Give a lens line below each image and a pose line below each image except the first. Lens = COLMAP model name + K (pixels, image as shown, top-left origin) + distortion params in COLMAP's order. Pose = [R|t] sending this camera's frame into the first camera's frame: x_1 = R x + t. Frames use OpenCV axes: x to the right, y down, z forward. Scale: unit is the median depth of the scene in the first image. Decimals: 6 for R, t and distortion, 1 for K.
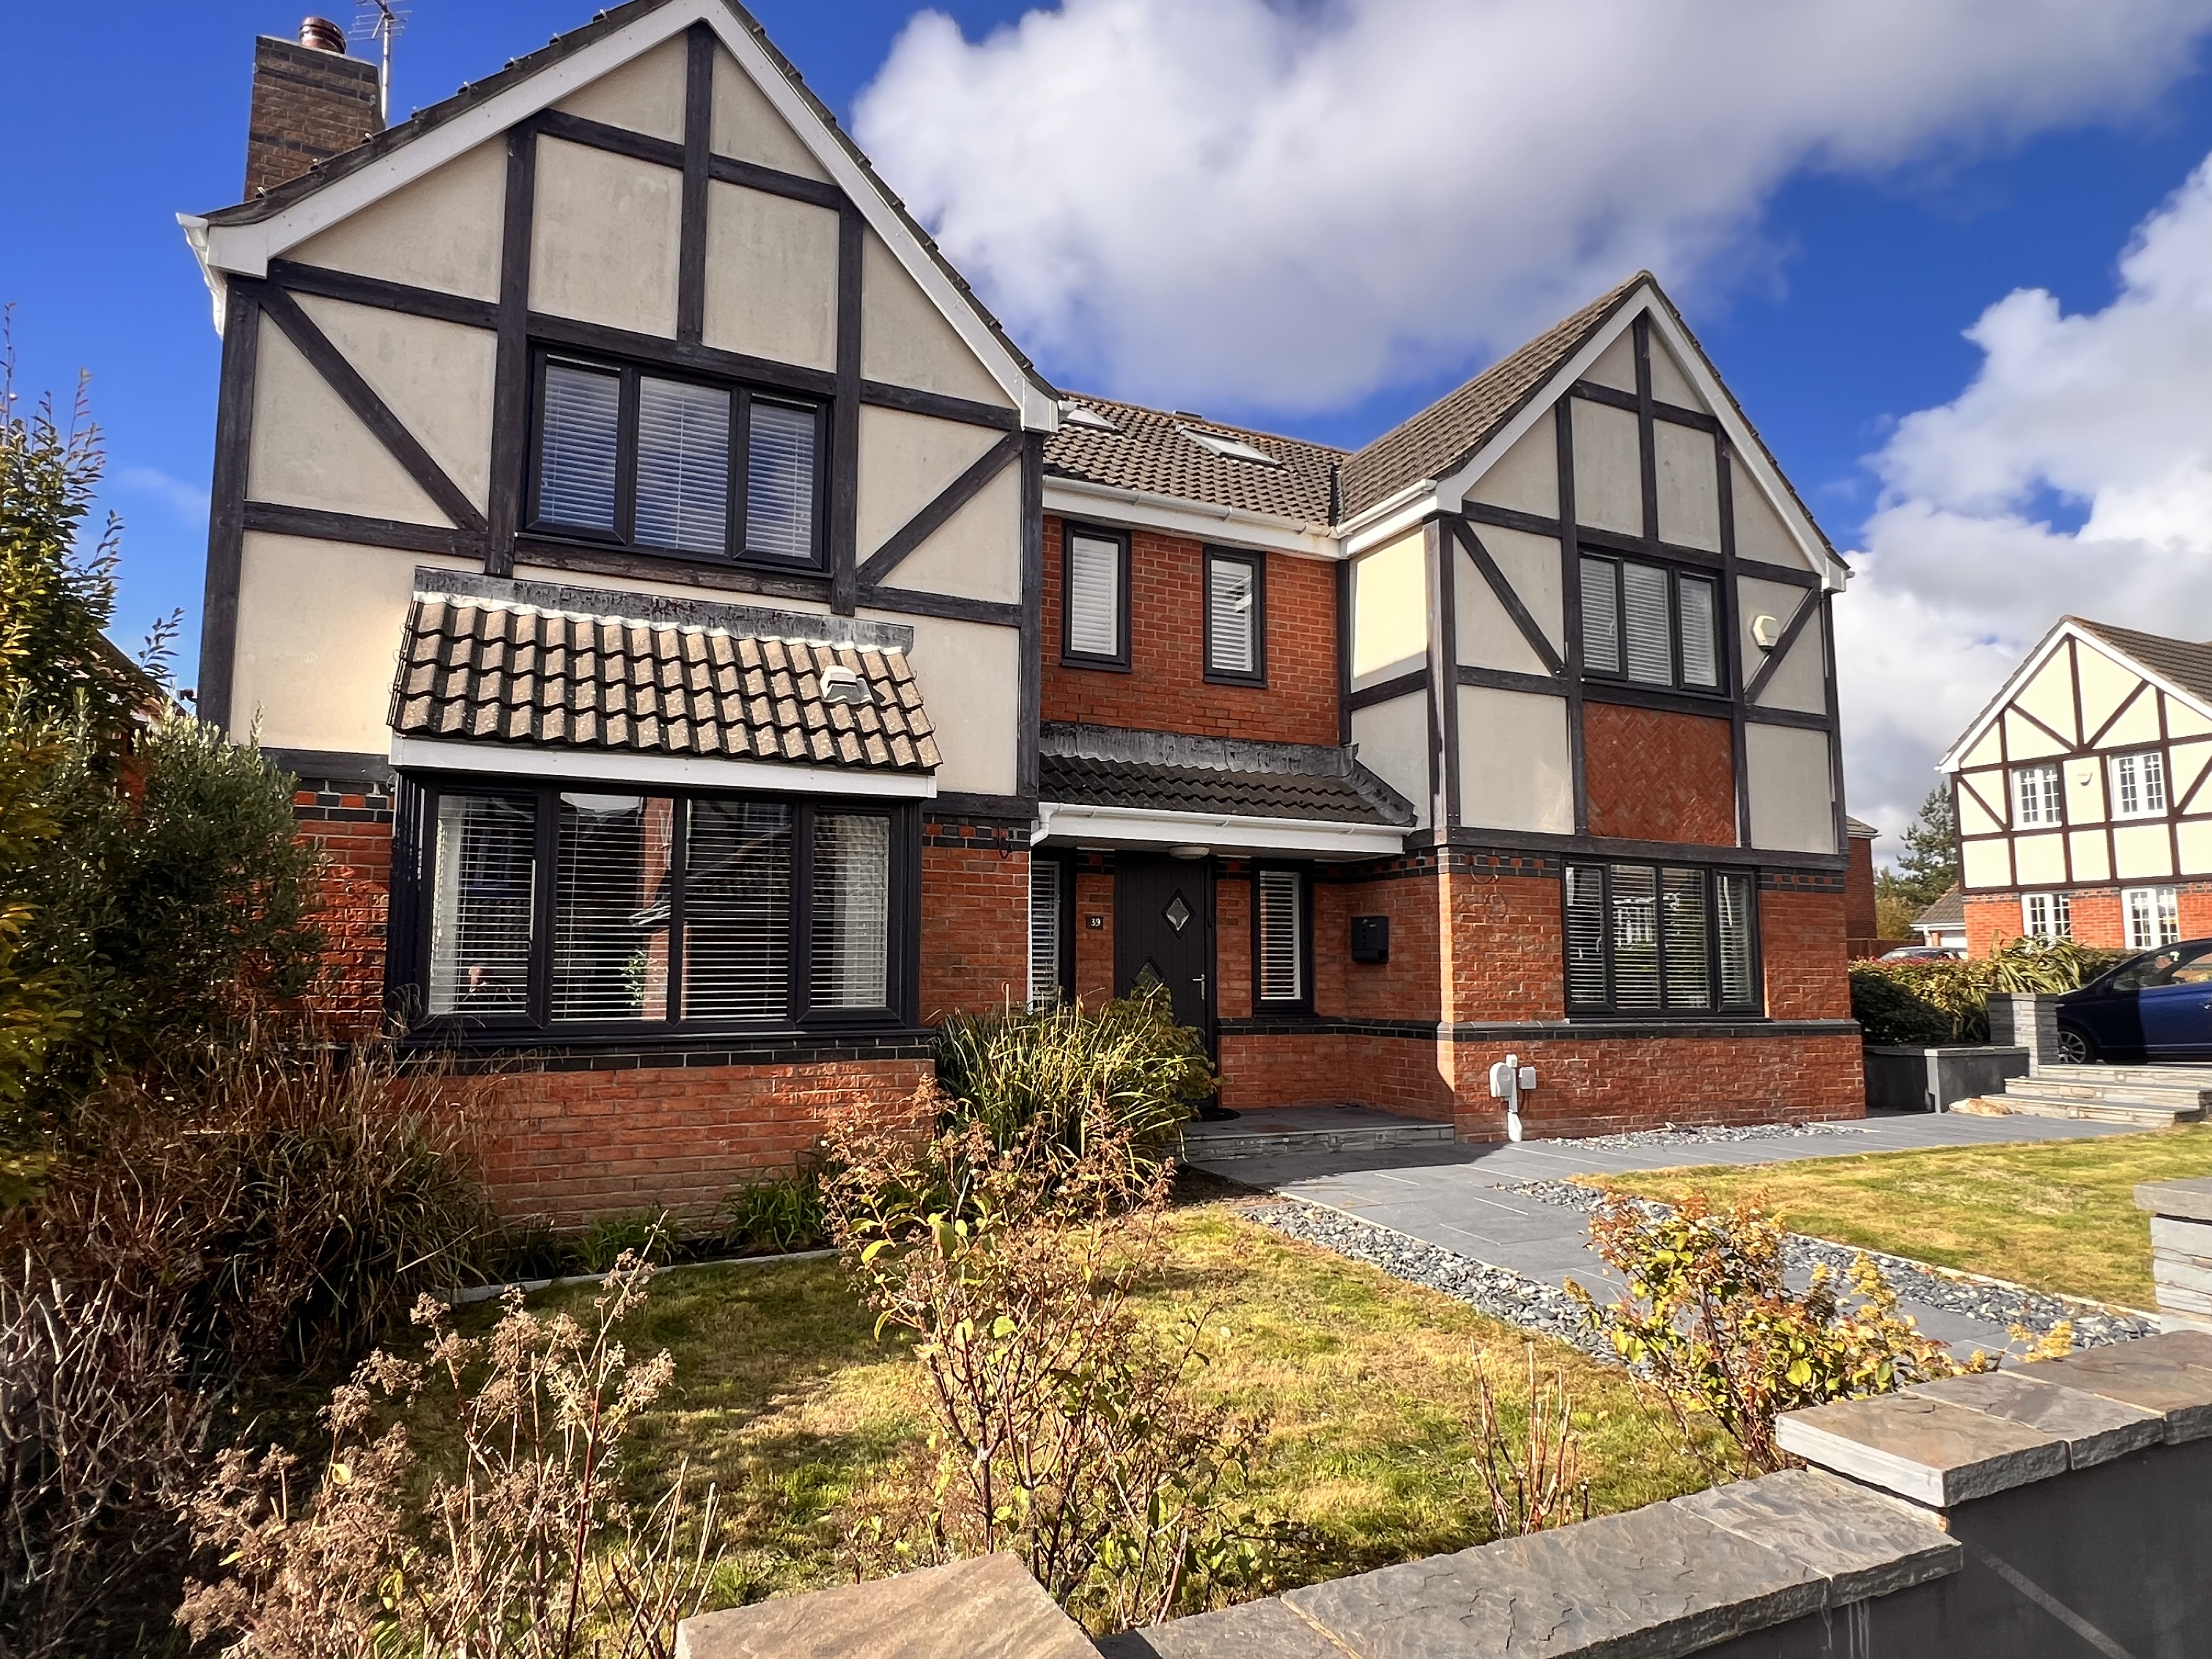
lens RADIAL K [[1267.4, 0, 1096.3], [0, 1267.4, 842.3], [0, 0, 1]] dist [-0.002195, 0.004163]
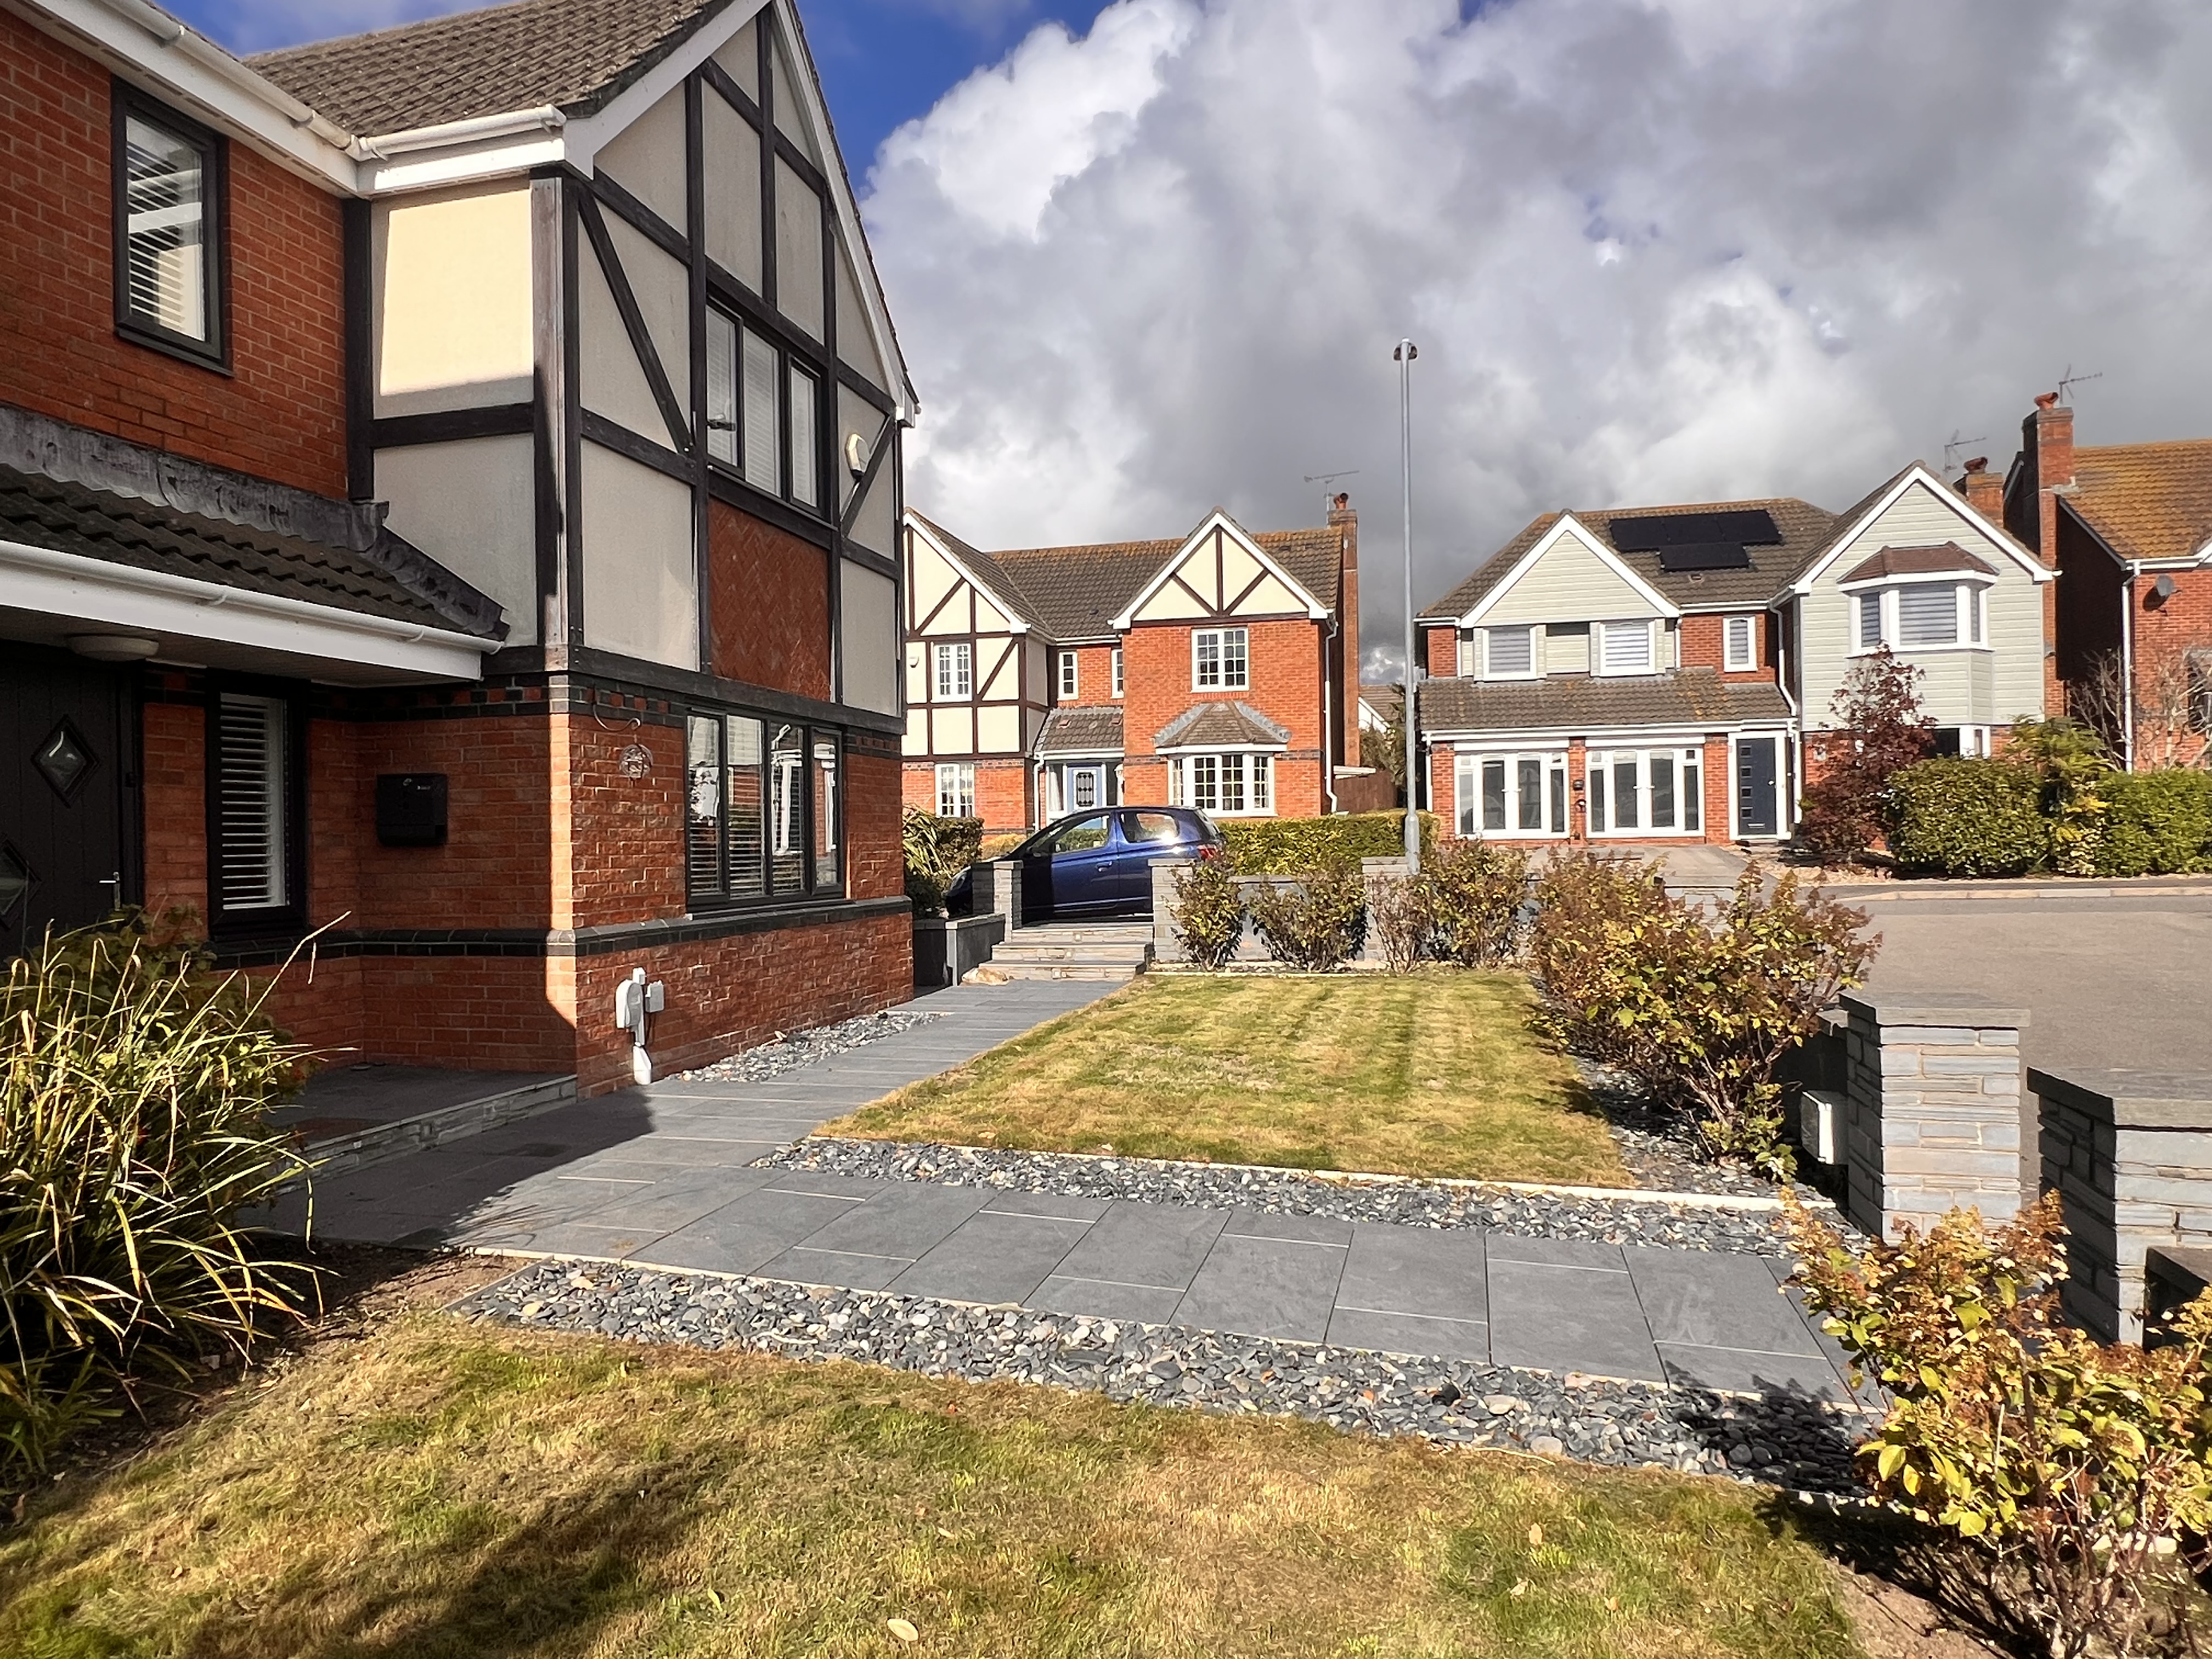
lens RADIAL K [[1387.8, 0, 1087.1], [0, 1387.8, 833.0], [0, 0, 1]] dist [0.007651, -0.001228]
pose [[0.635208, -0.011052, 0.772262, -0.117775], [-0.063148, 0.995807, 0.066193, 0.020280], [-0.769755, -0.090814, 0.631847, 0.288682]]
